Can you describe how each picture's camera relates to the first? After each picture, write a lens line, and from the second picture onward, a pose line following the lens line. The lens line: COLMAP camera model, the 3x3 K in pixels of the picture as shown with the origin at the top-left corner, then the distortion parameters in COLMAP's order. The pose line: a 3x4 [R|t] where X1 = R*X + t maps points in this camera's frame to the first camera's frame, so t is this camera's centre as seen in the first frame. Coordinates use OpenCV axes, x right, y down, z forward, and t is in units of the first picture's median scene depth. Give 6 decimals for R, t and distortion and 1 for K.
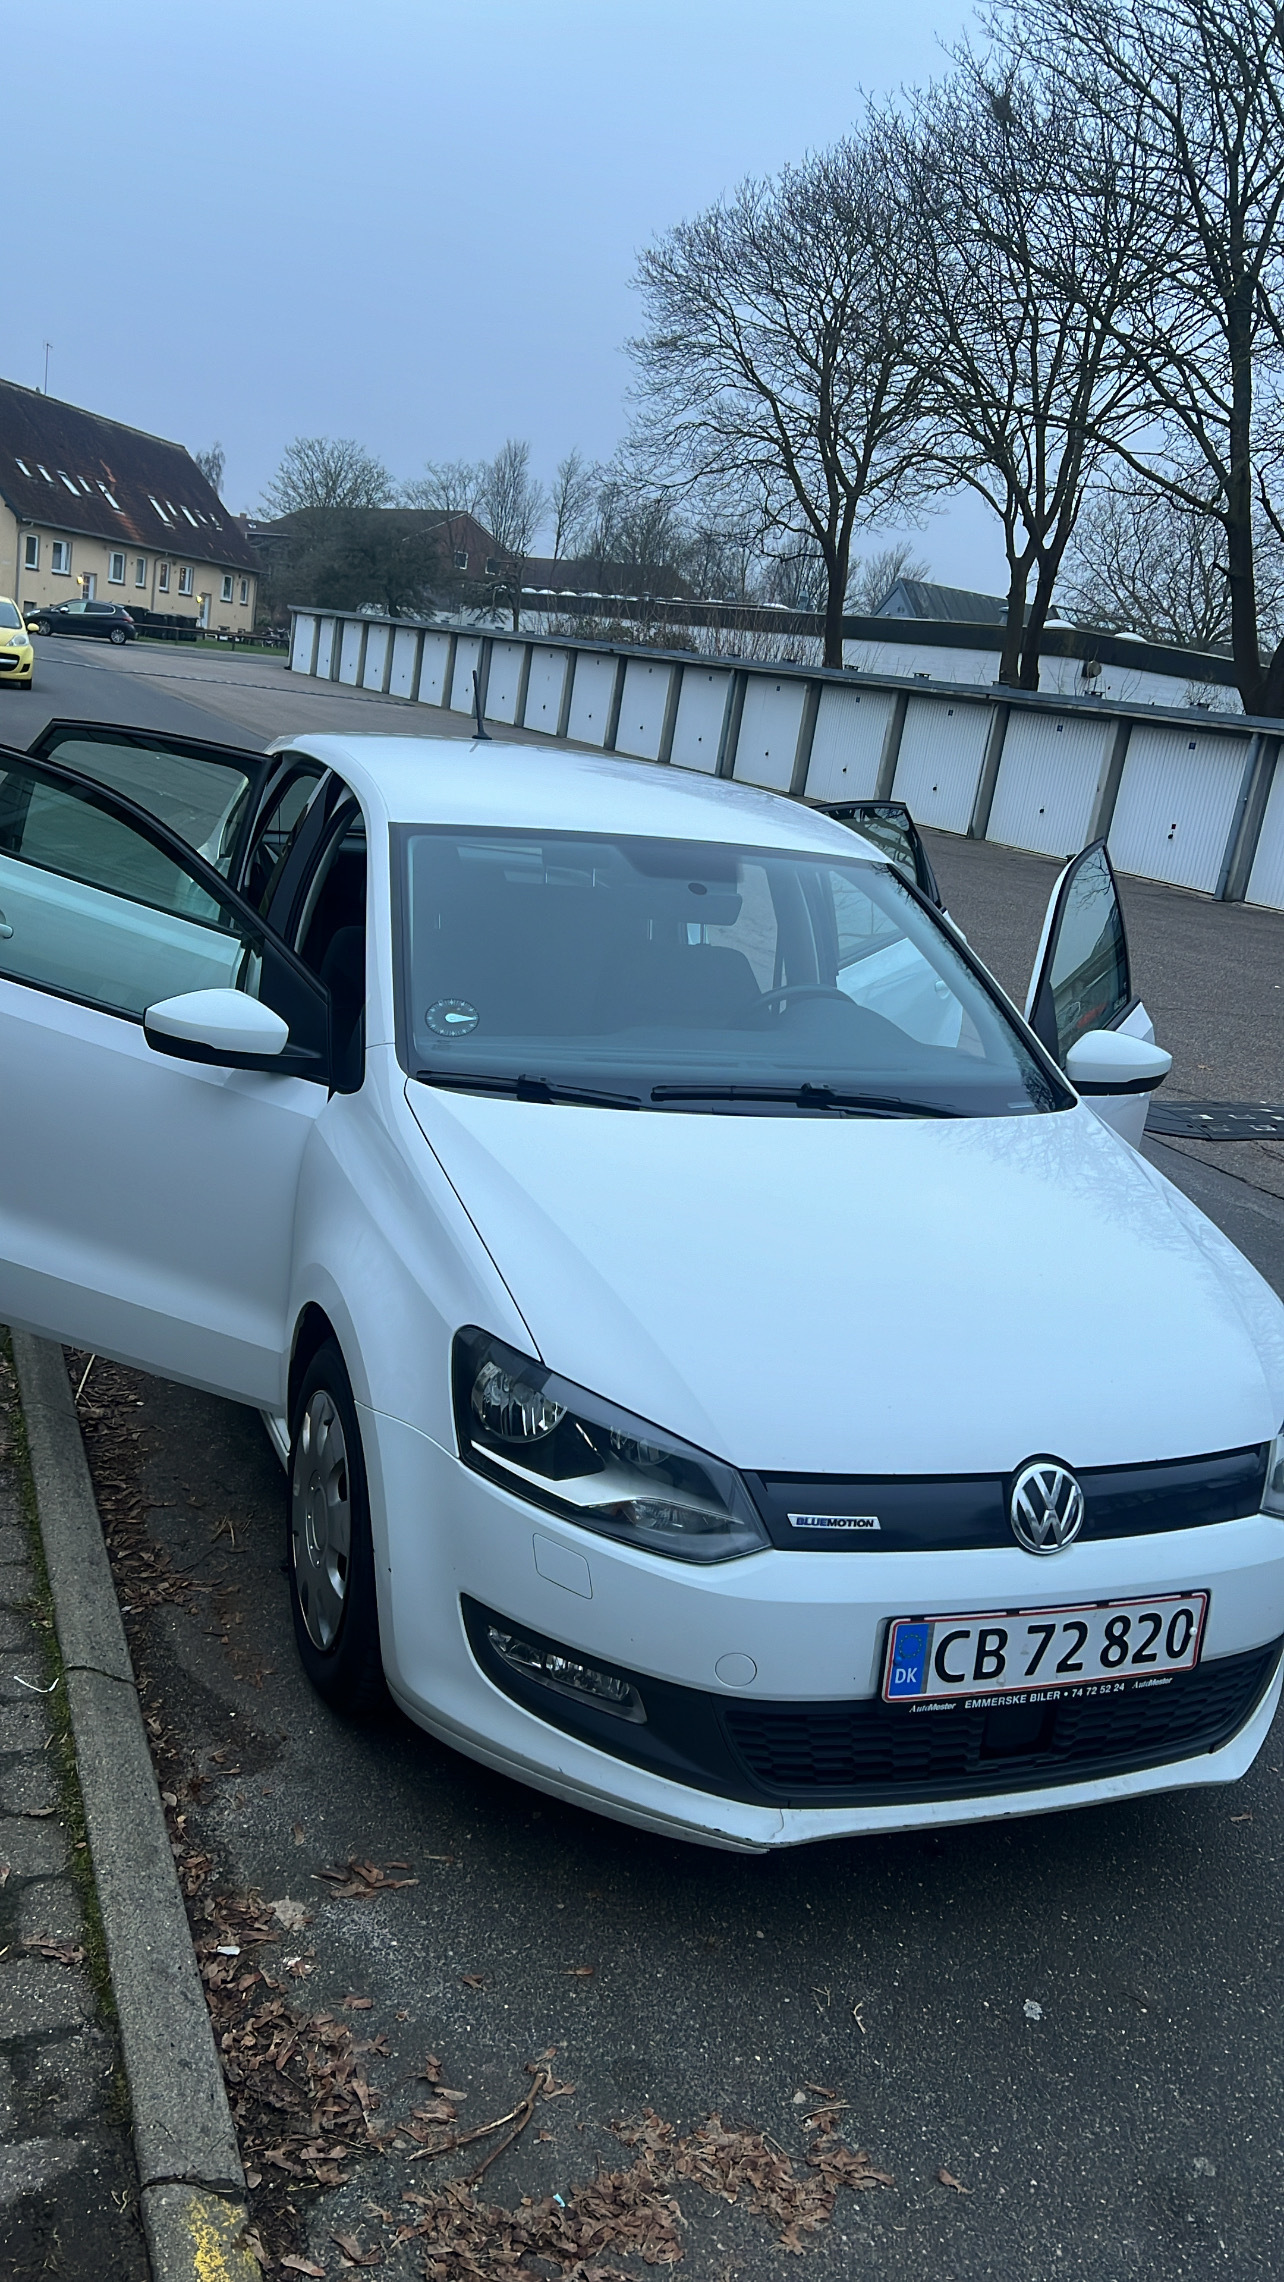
lens RADIAL K [[1815.1, 0, 642.0], [0, 1815.1, 1141.0], [0, 0, 1]] dist [0.070305, -0.131609]
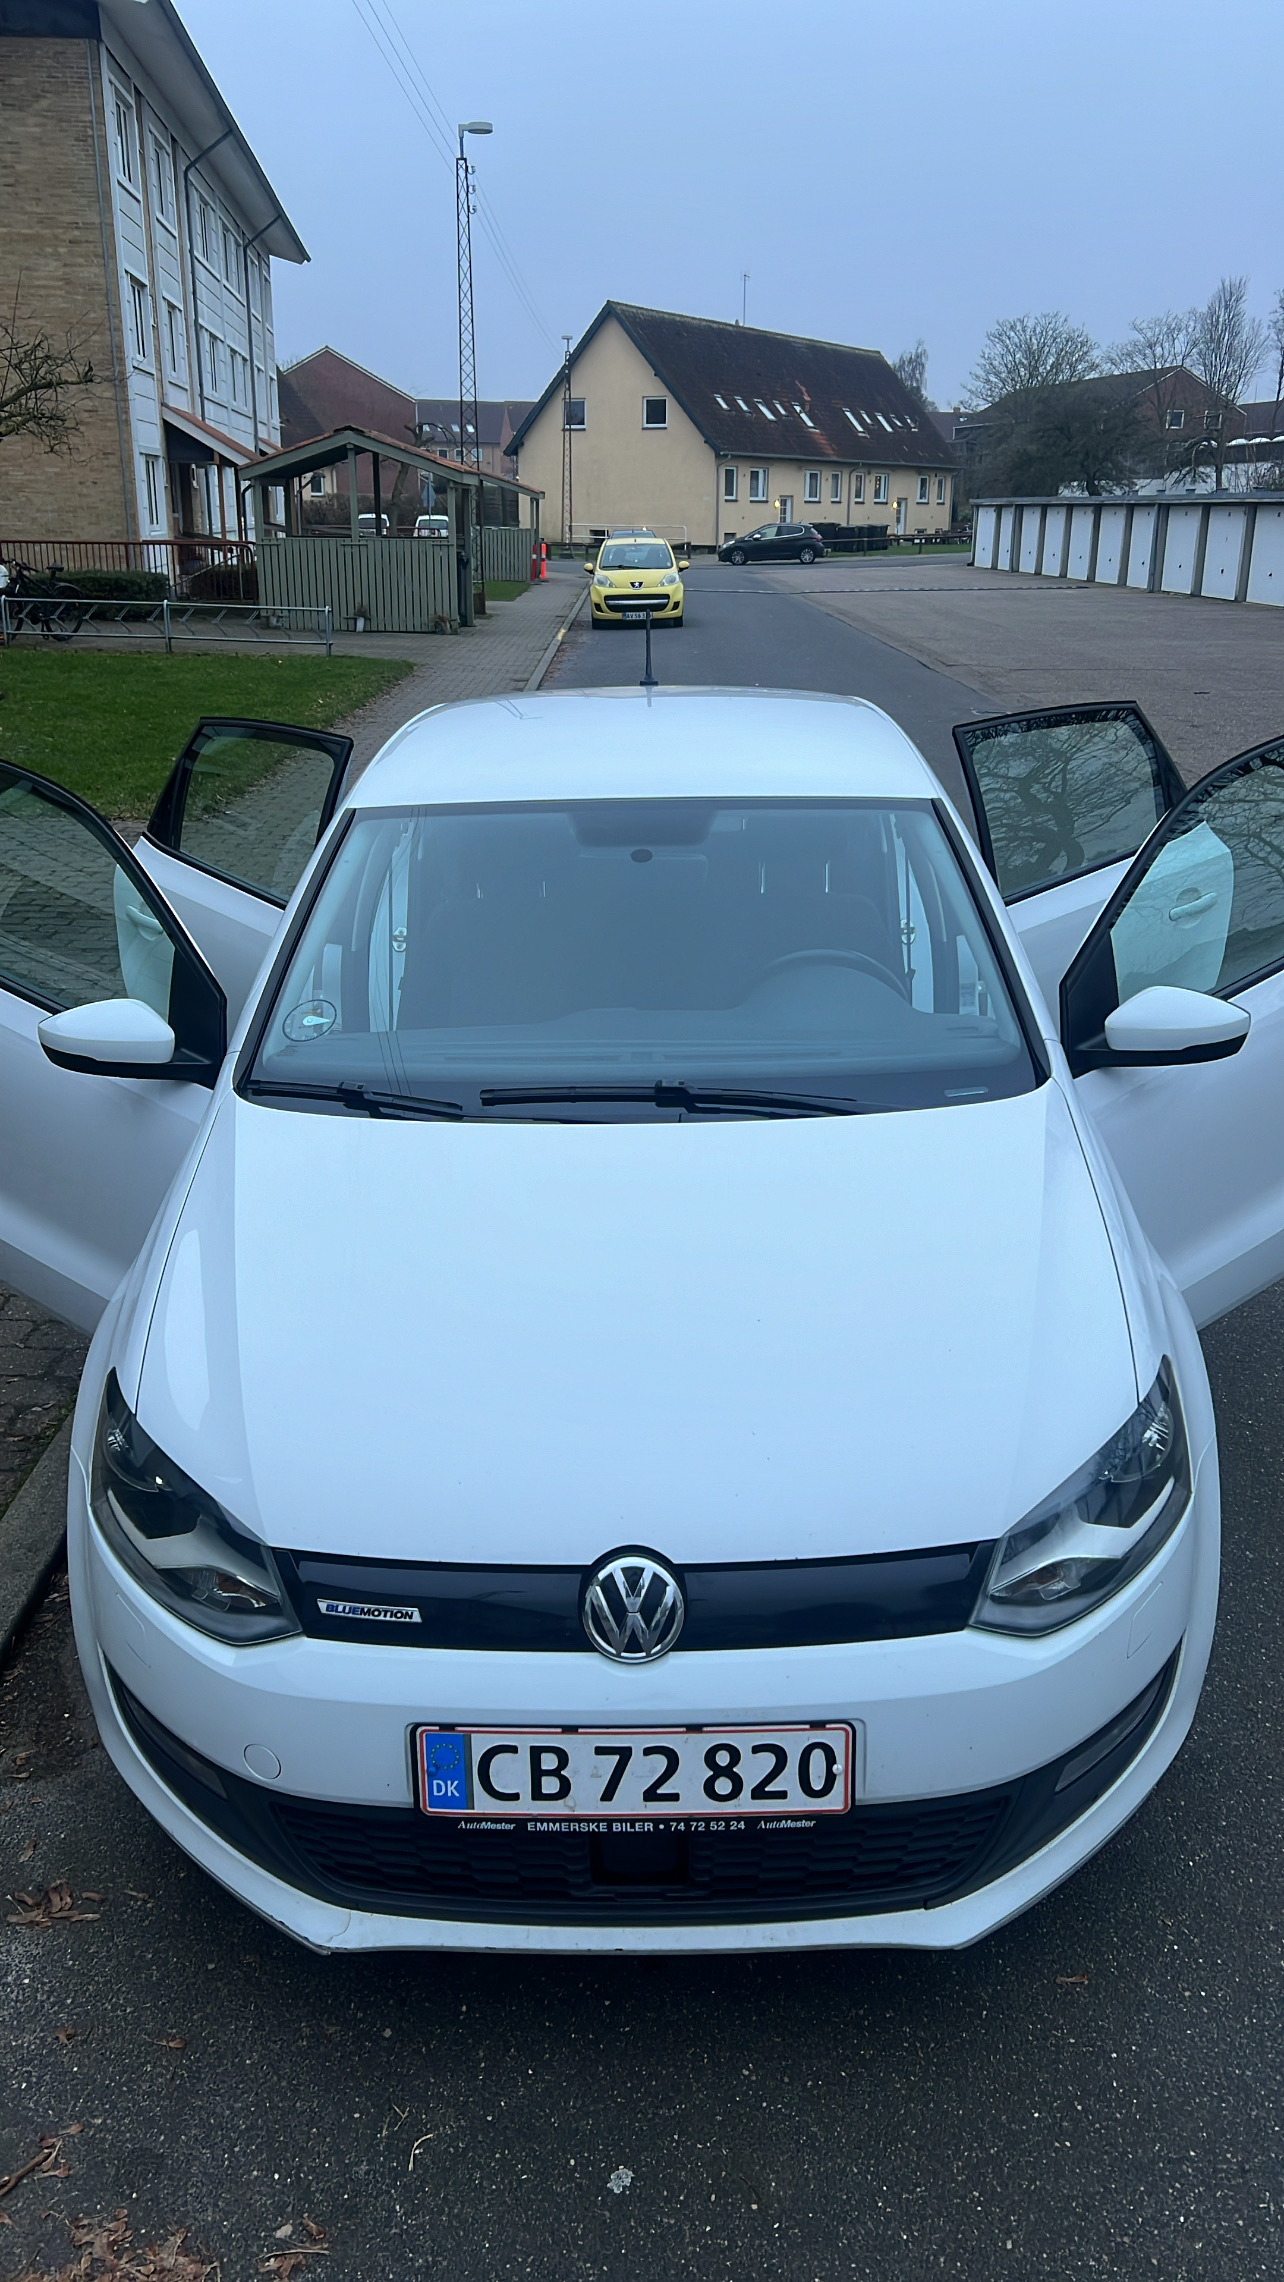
lens RADIAL K [[1805.7, 0, 642.0], [0, 1805.7, 1141.0], [0, 0, 1]] dist [0.068546, -0.097295]
pose [[0.920672, -0.006788, -0.390277, 0.543735], [0.028672, 0.998324, 0.050274, -0.059546], [0.389282, -0.057476, 0.919324, 0.225762]]
